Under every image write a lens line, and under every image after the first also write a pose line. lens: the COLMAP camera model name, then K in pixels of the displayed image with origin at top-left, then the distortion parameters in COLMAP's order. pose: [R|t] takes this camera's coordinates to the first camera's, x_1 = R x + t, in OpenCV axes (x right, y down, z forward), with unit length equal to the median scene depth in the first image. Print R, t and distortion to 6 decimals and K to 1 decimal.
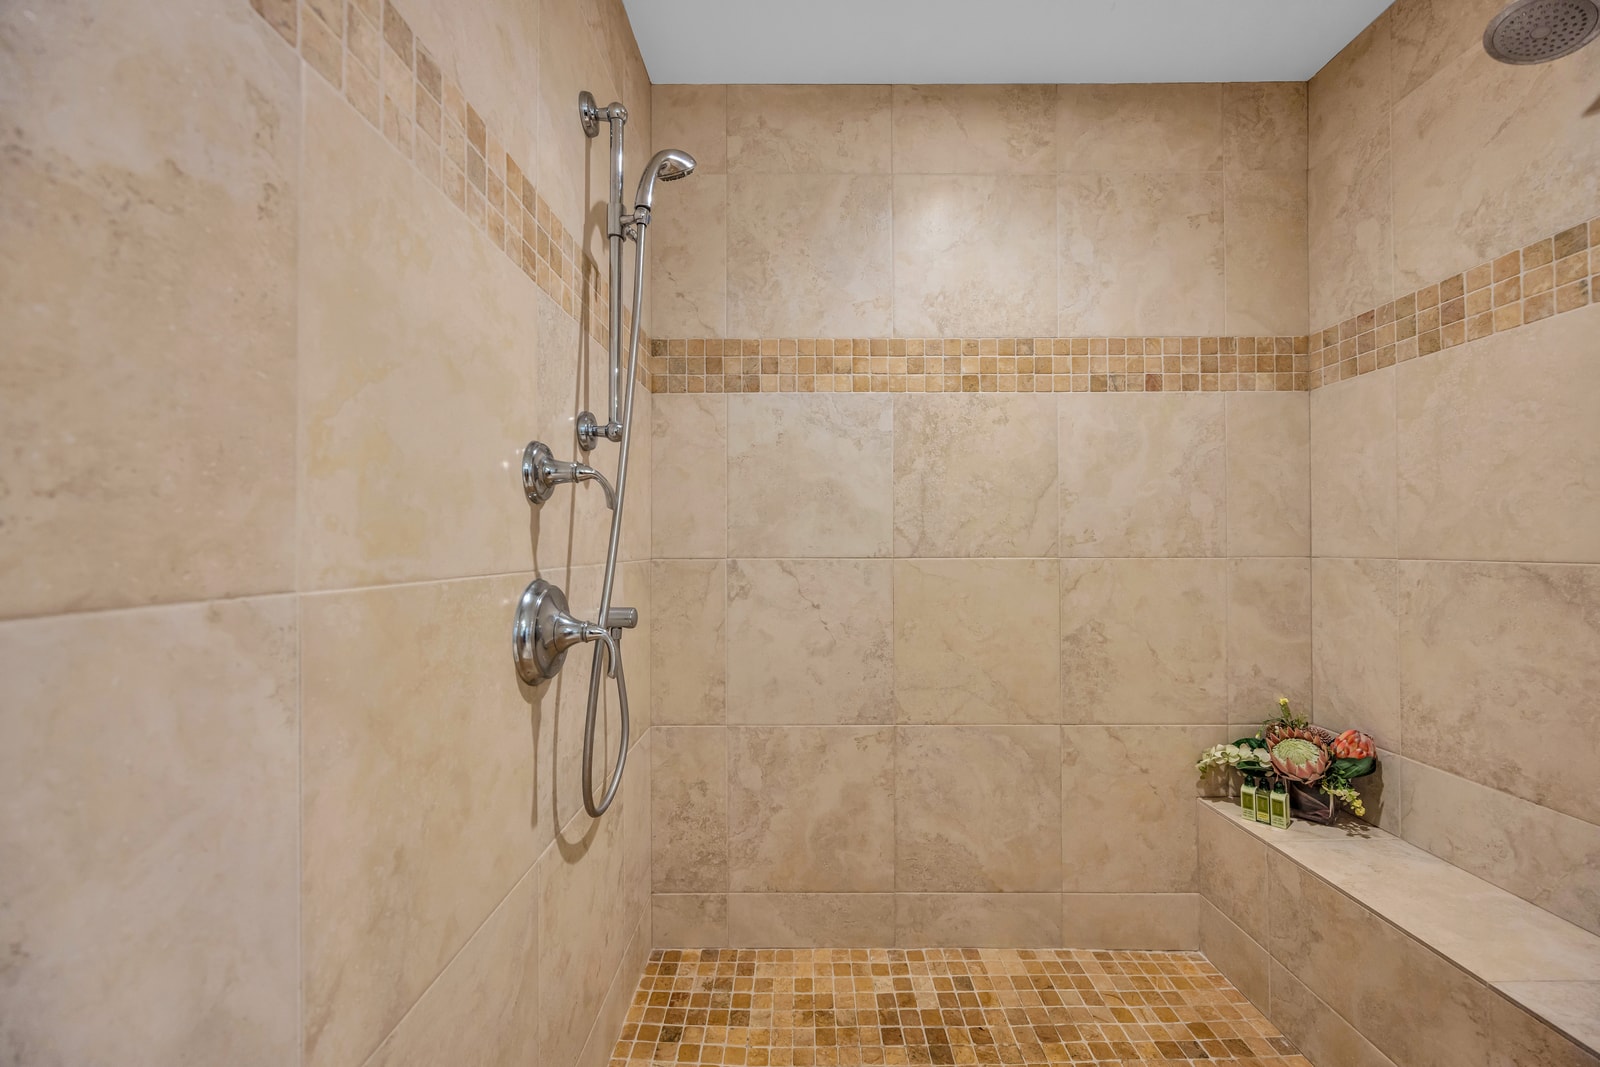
lens RADIAL K [[612.8, 0, 802.9], [0, 612.8, 544.3], [0, 0, 1]] dist [-0.001768, -0.000152]
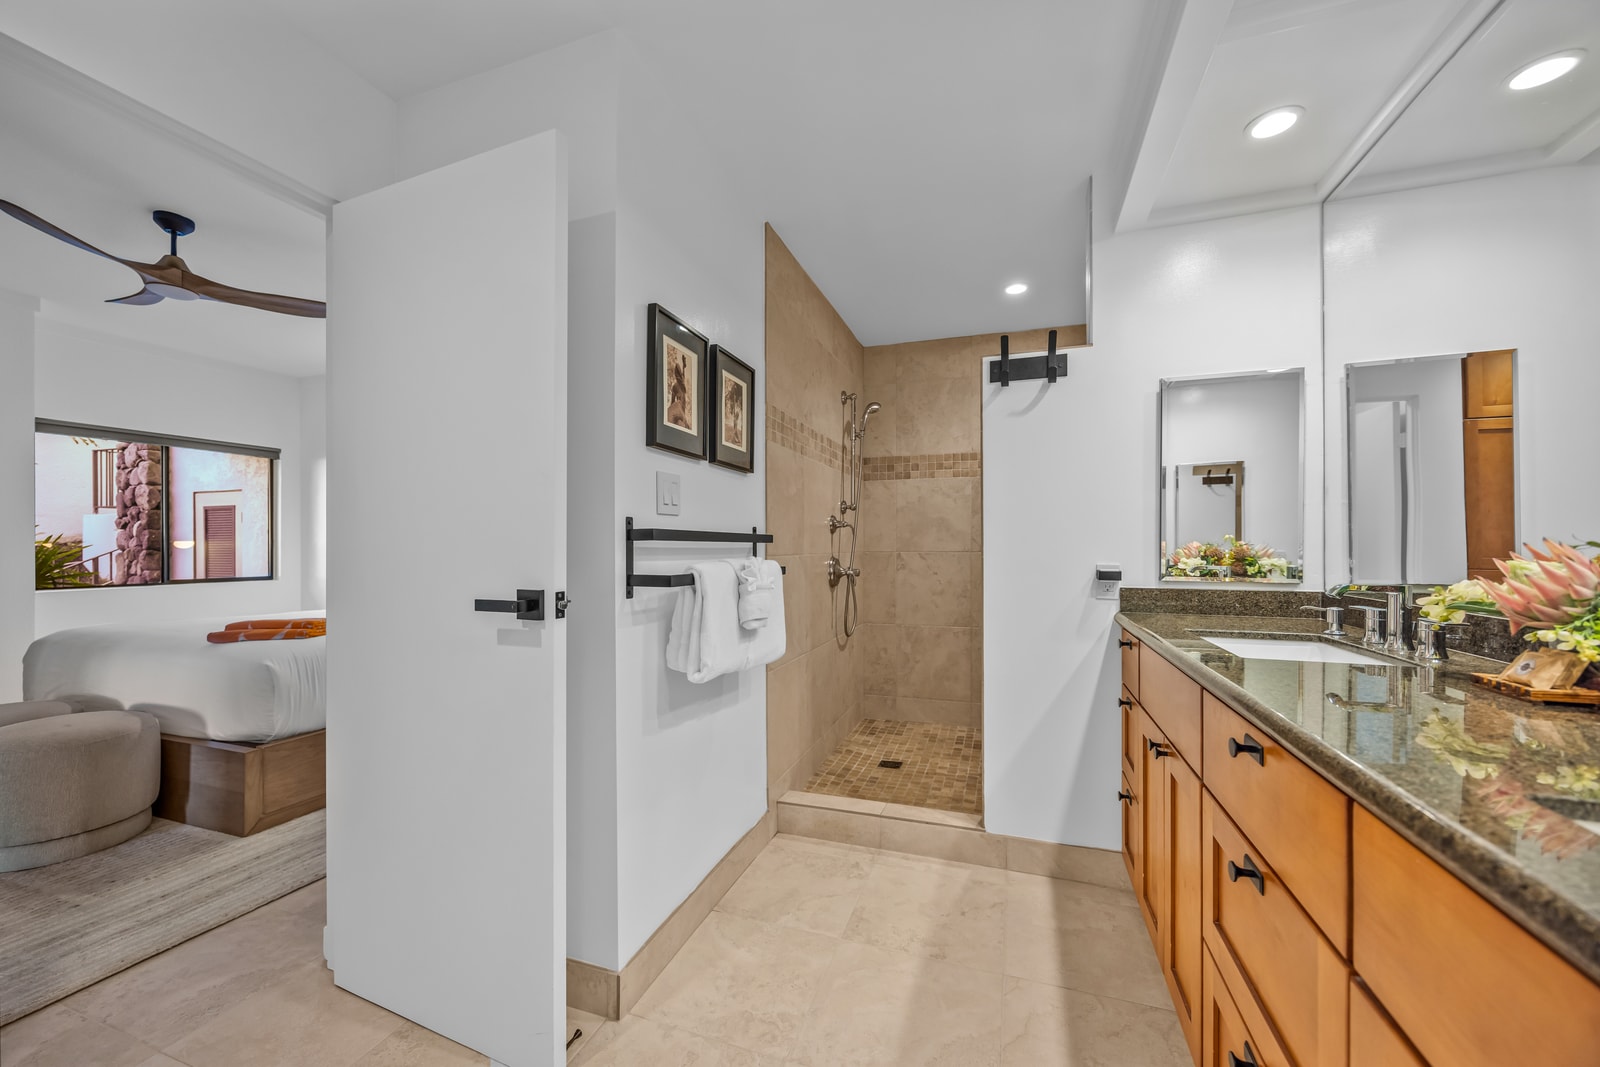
lens RADIAL K [[612.8, 0, 802.9], [0, 612.8, 544.3], [0, 0, 1]] dist [-0.001768, -0.000152]
pose [[0.946781, -0.000532, -0.321878, 0.285934], [-0.000689, 0.999993, -0.003677, 0.002960], [0.321878, 0.003703, 0.946774, -1.293673]]
